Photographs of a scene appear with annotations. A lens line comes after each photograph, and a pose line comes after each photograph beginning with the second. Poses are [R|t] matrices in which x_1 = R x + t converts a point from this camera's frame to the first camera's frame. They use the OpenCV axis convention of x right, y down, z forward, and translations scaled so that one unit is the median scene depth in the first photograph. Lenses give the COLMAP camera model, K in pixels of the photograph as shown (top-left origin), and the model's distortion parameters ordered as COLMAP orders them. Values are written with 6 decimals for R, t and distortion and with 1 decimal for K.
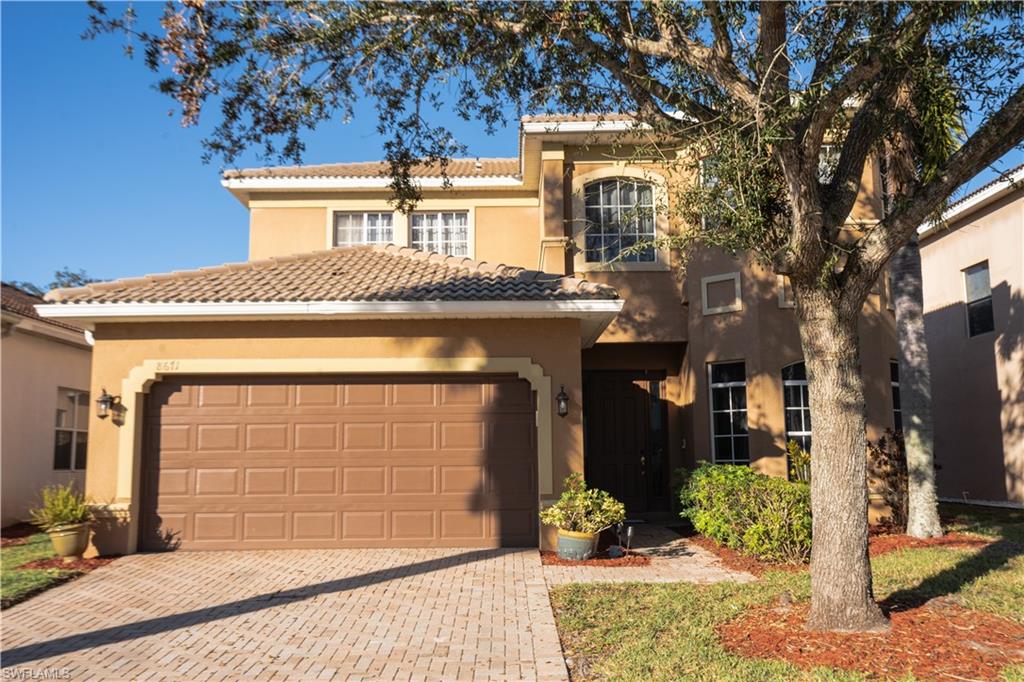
lens RADIAL K [[911.6, 0, 510.9], [0, 911.6, 340.7], [0, 0, 1]] dist [-0.019206, -0.004701]
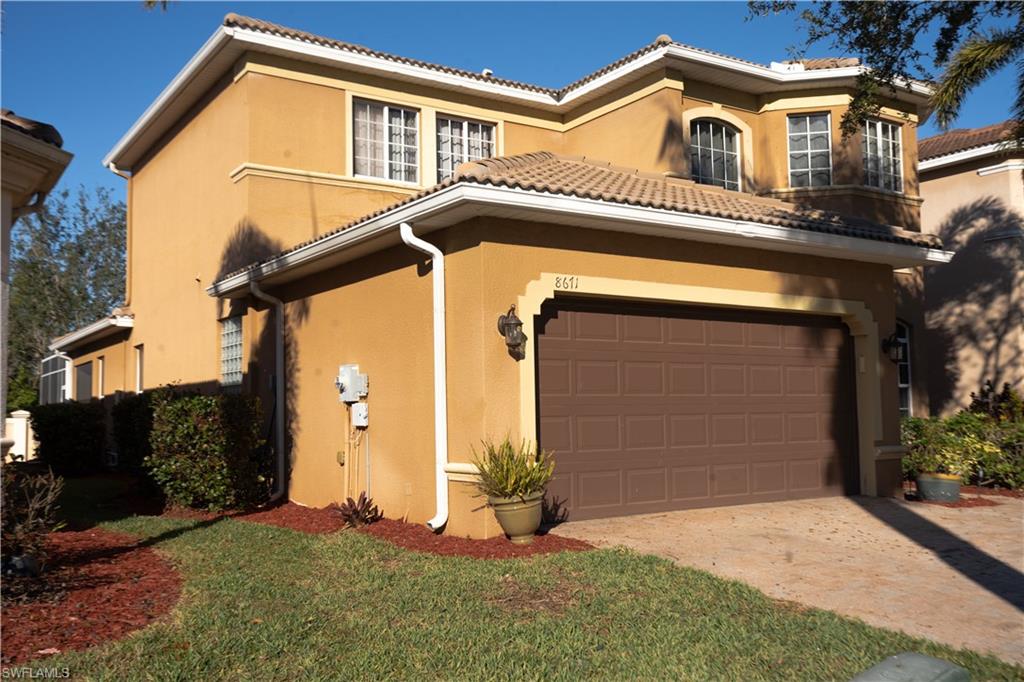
lens RADIAL K [[953.4, 0, 512.3], [0, 953.4, 340.9], [0, 0, 1]] dist [-0.001095, 0.000000]
pose [[0.828663, 0.040127, 0.558307, -0.842792], [-0.068971, 0.997146, 0.030702, 0.053913], [-0.555482, -0.063949, 0.829066, 0.356453]]
